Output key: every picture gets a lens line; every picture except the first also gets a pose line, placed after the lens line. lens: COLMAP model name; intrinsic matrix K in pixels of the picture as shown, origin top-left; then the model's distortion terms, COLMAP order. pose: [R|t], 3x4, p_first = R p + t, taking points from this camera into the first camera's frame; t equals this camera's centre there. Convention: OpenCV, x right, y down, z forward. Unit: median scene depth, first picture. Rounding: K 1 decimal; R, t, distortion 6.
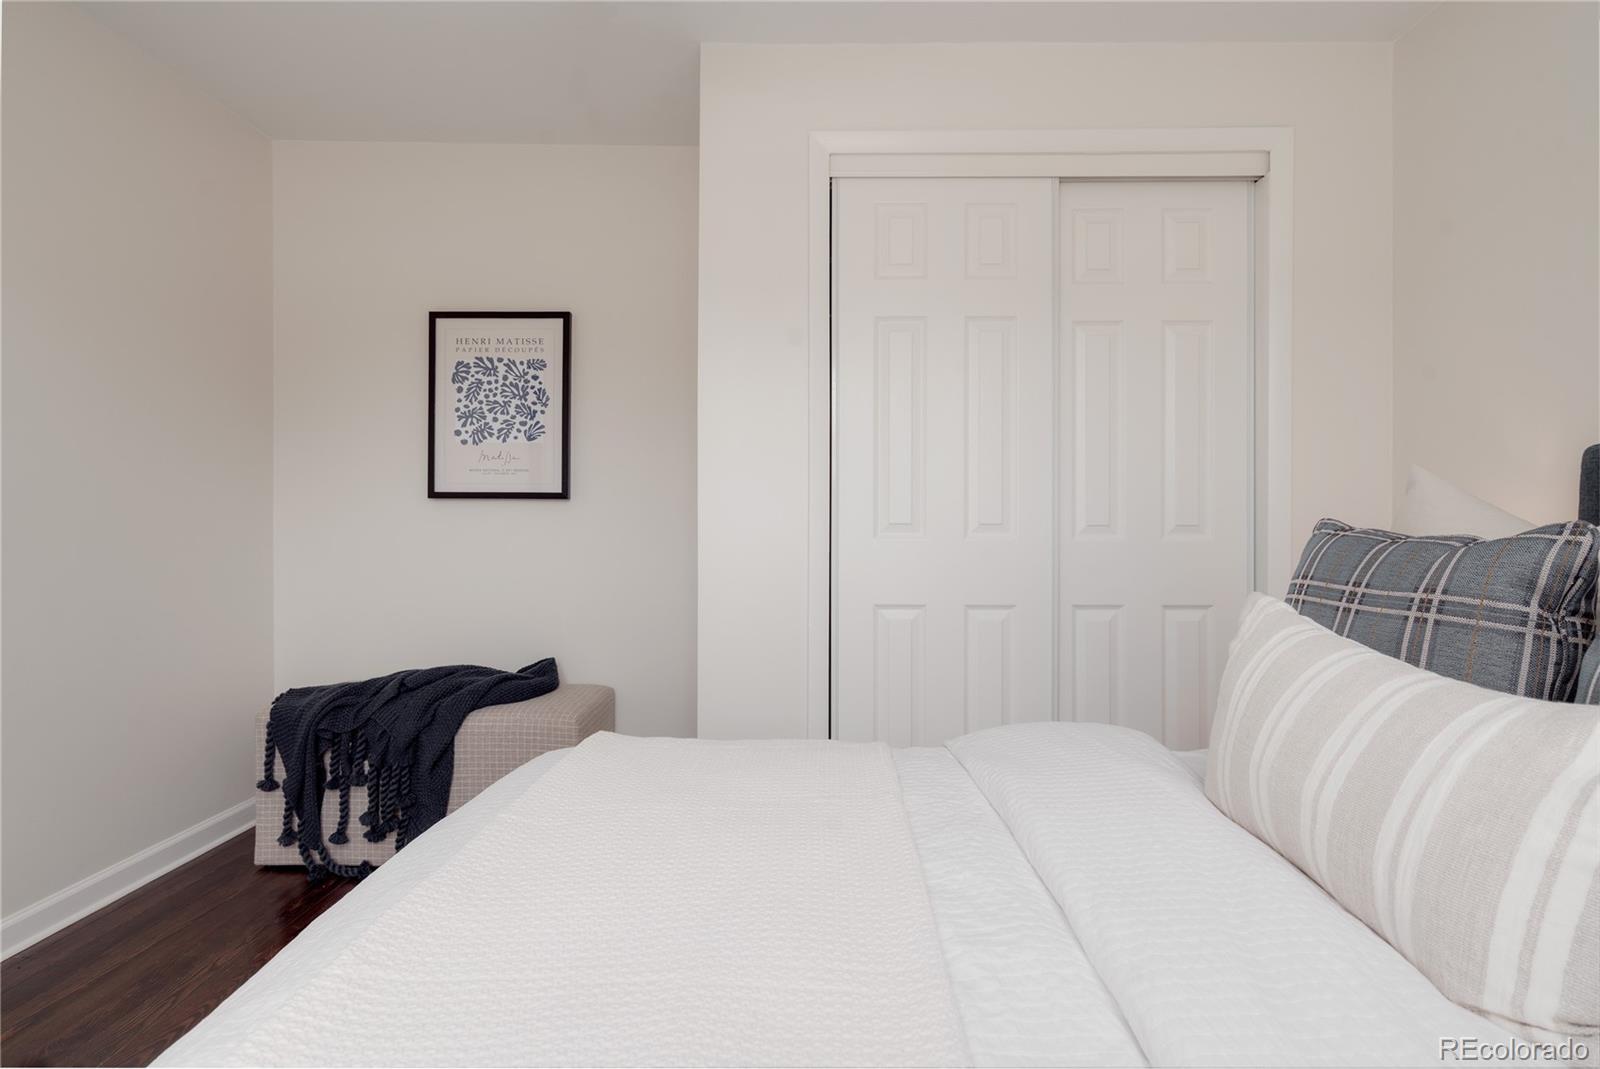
lens RADIAL K [[889.4, 0, 801.5], [0, 889.4, 525.0], [0, 0, 1]] dist [0.005300, 0.000662]
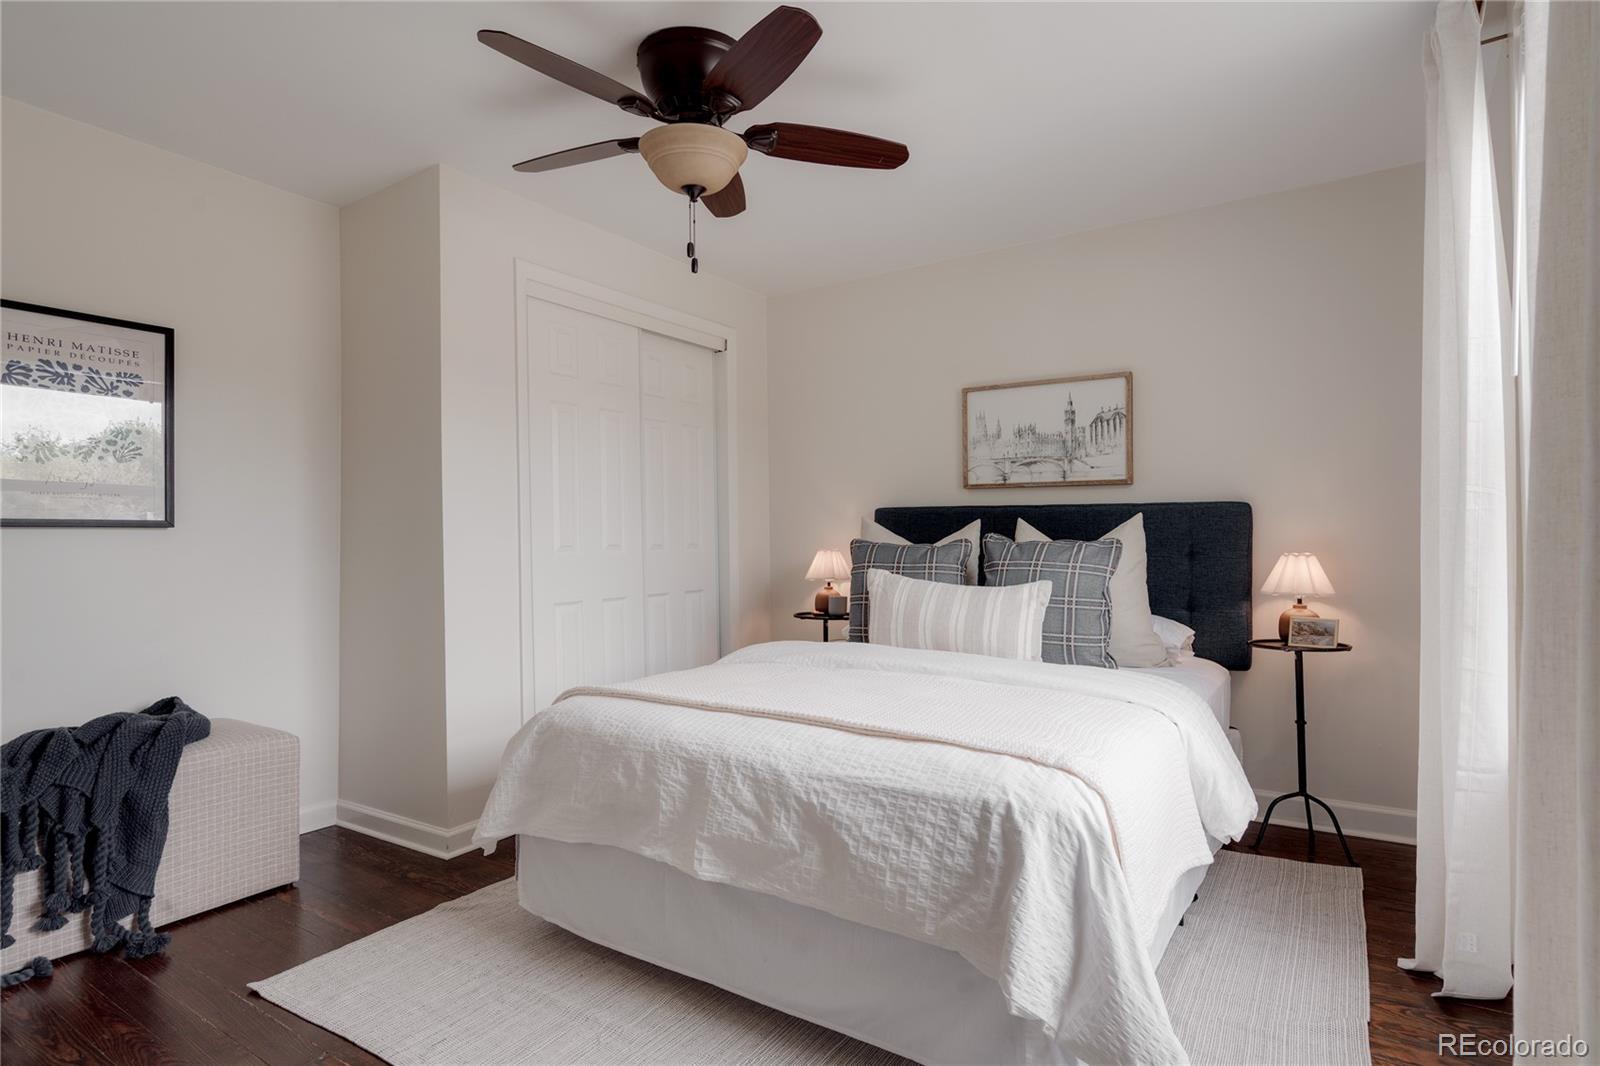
lens RADIAL K [[895.7, 0, 799.4], [0, 895.7, 538.5], [0, 0, 1]] dist [0.001832, -0.000252]
pose [[0.513349, -0.011680, 0.858101, -0.738587], [0.018107, 0.999832, 0.002777, -0.008132], [-0.857989, 0.014112, 0.513474, -0.052796]]
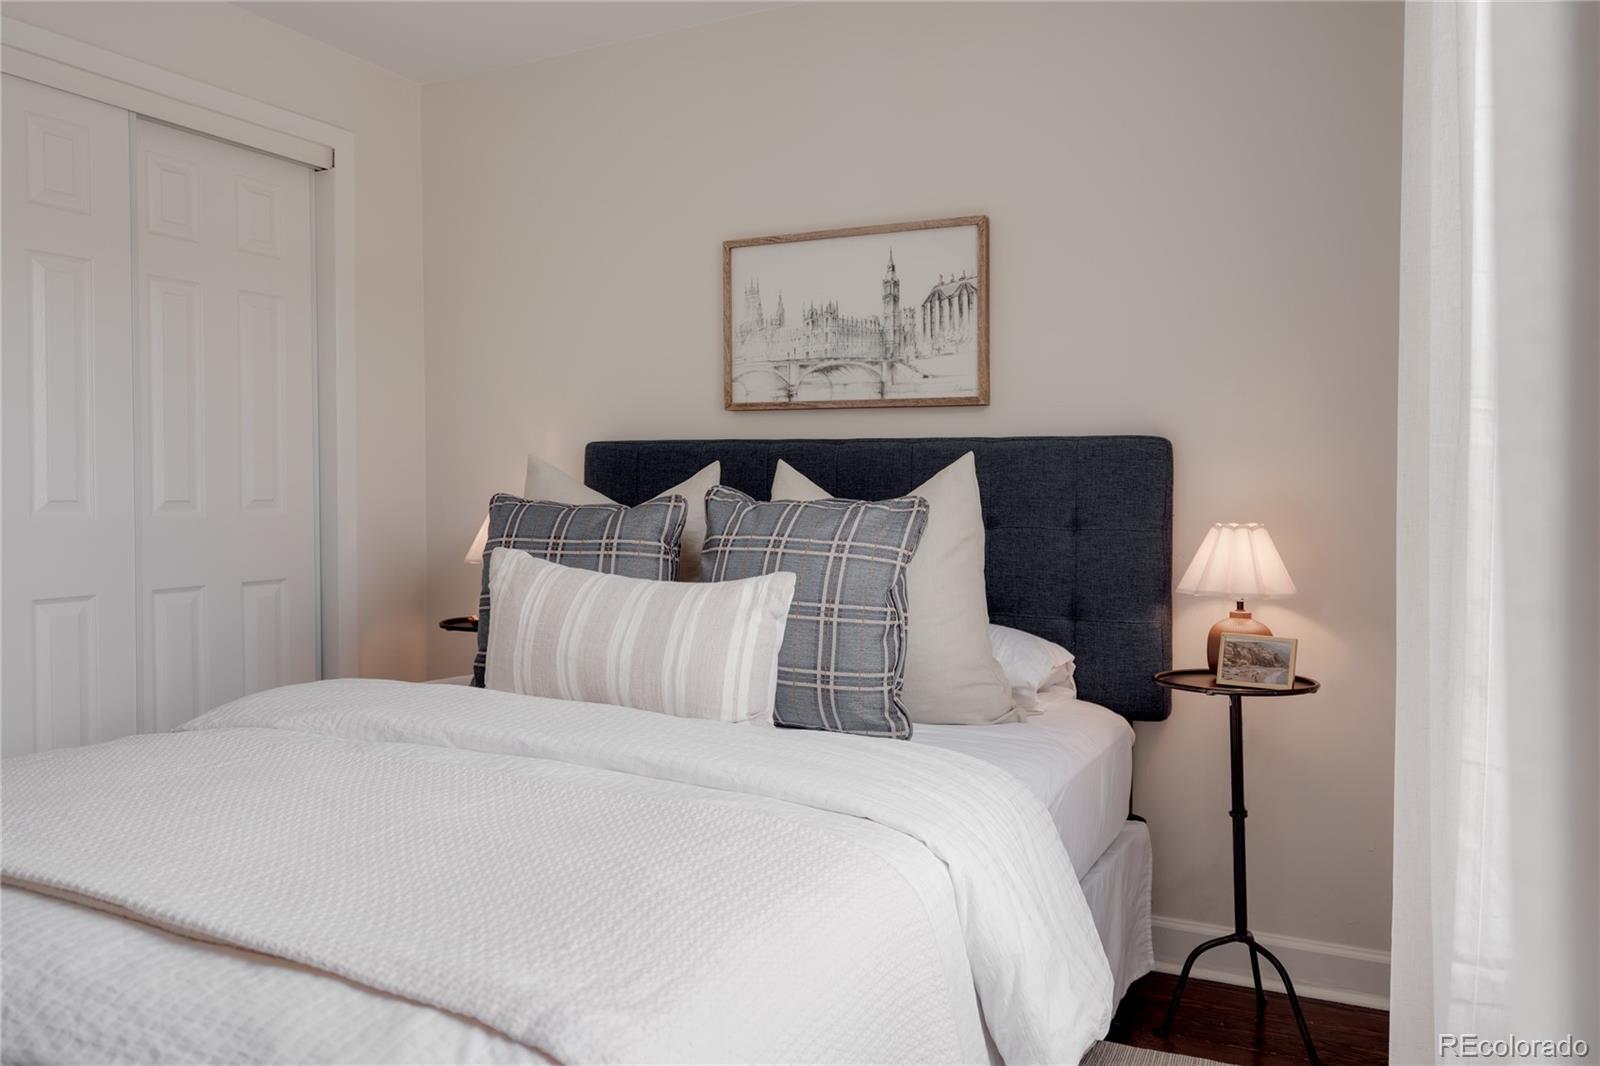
lens RADIAL K [[1220.1, 0, 830.5], [0, 1220.1, 486.7], [0, 0, 1]] dist [0.005234, -0.004129]
pose [[0.416134, -0.003516, 0.909297, -0.420773], [0.009909, 0.999951, -0.000669, -0.005356], [-0.909250, 0.009288, 0.416148, -0.109521]]
